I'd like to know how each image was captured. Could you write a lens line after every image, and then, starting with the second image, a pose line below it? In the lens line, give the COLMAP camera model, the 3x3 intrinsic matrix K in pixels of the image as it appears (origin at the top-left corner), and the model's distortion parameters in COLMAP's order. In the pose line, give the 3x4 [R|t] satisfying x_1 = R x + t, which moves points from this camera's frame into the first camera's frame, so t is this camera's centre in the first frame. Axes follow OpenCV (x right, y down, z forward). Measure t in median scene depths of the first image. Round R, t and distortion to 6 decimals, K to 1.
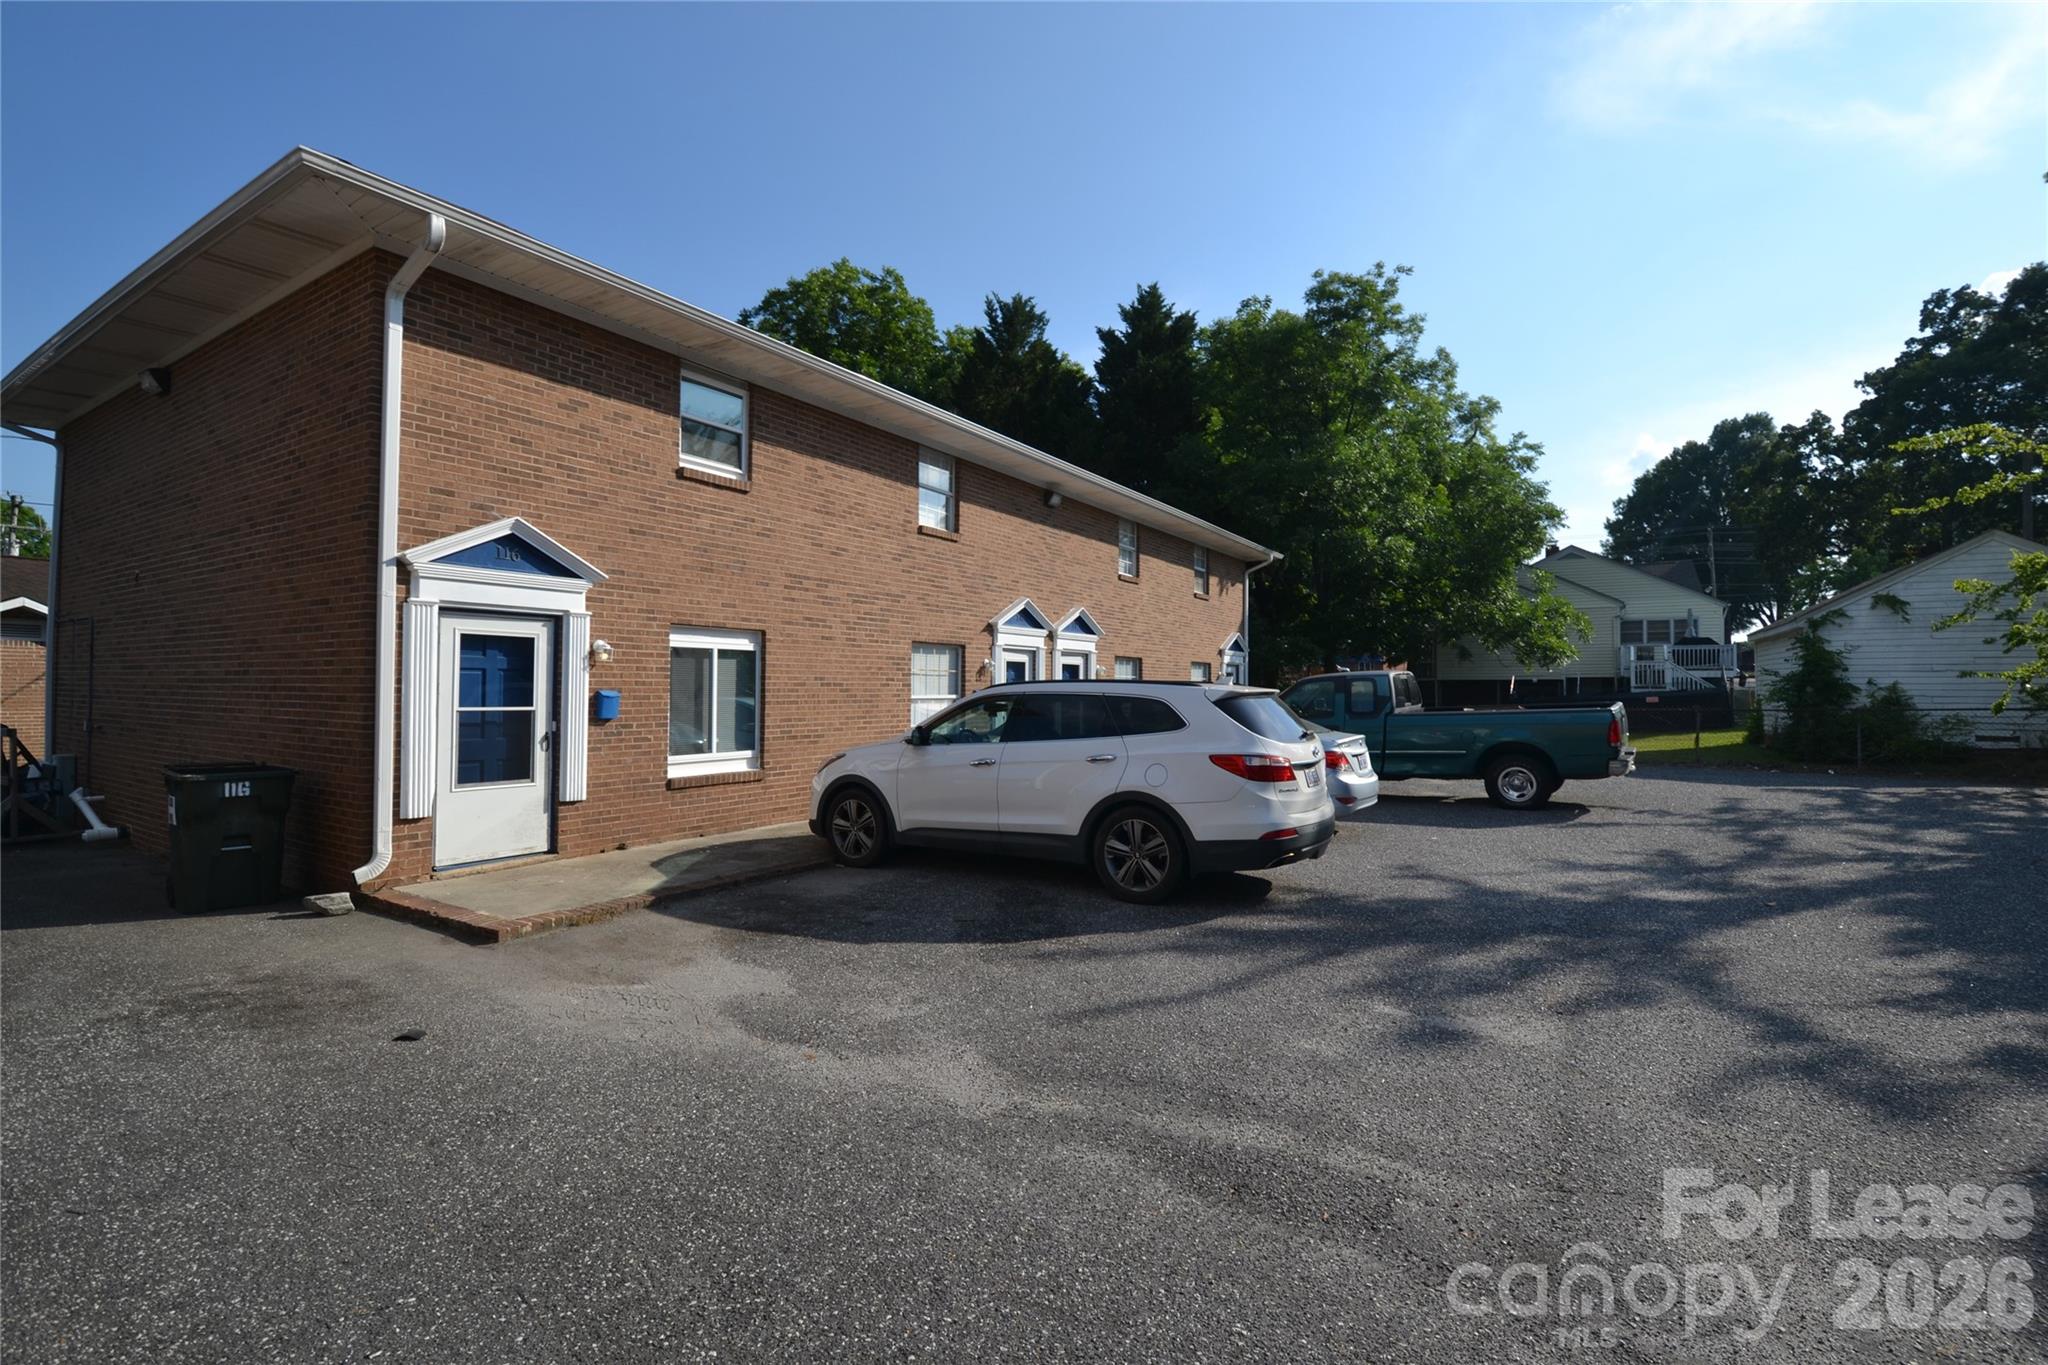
lens RADIAL K [[908.9, 0, 1027.6], [0, 908.9, 663.3], [0, 0, 1]] dist [0.027782, -0.030982]
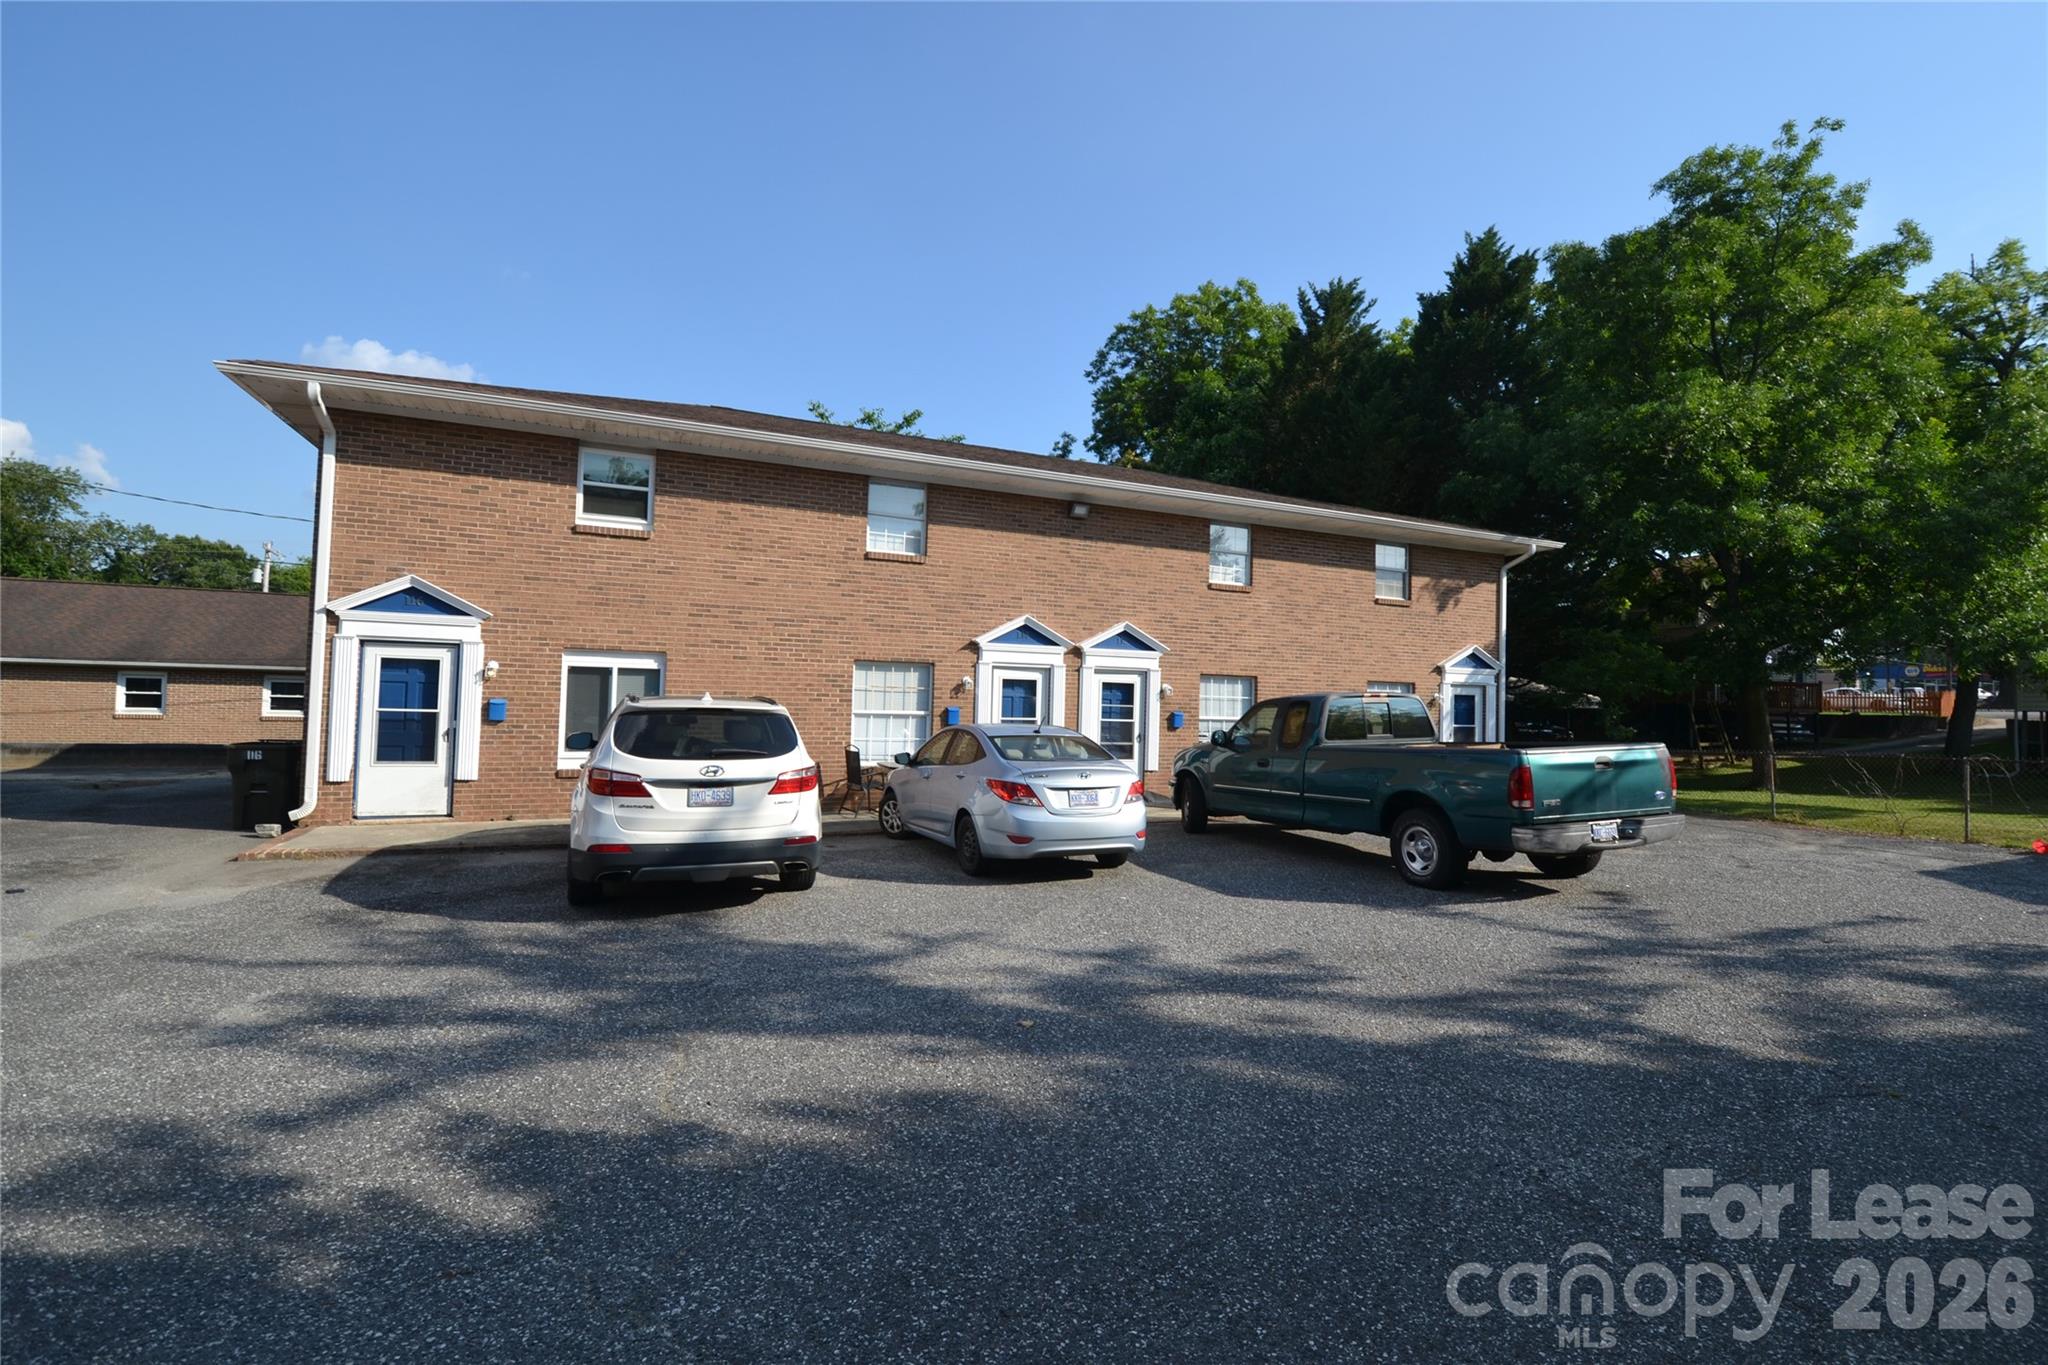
lens RADIAL K [[908.9, 0, 1027.6], [0, 908.9, 663.3], [0, 0, 1]] dist [0.027782, -0.030982]
pose [[0.835156, -0.008504, -0.549947, 0.742418], [-0.004209, 0.999752, -0.021851, 0.002843], [0.549997, 0.020563, 0.834914, 0.252926]]
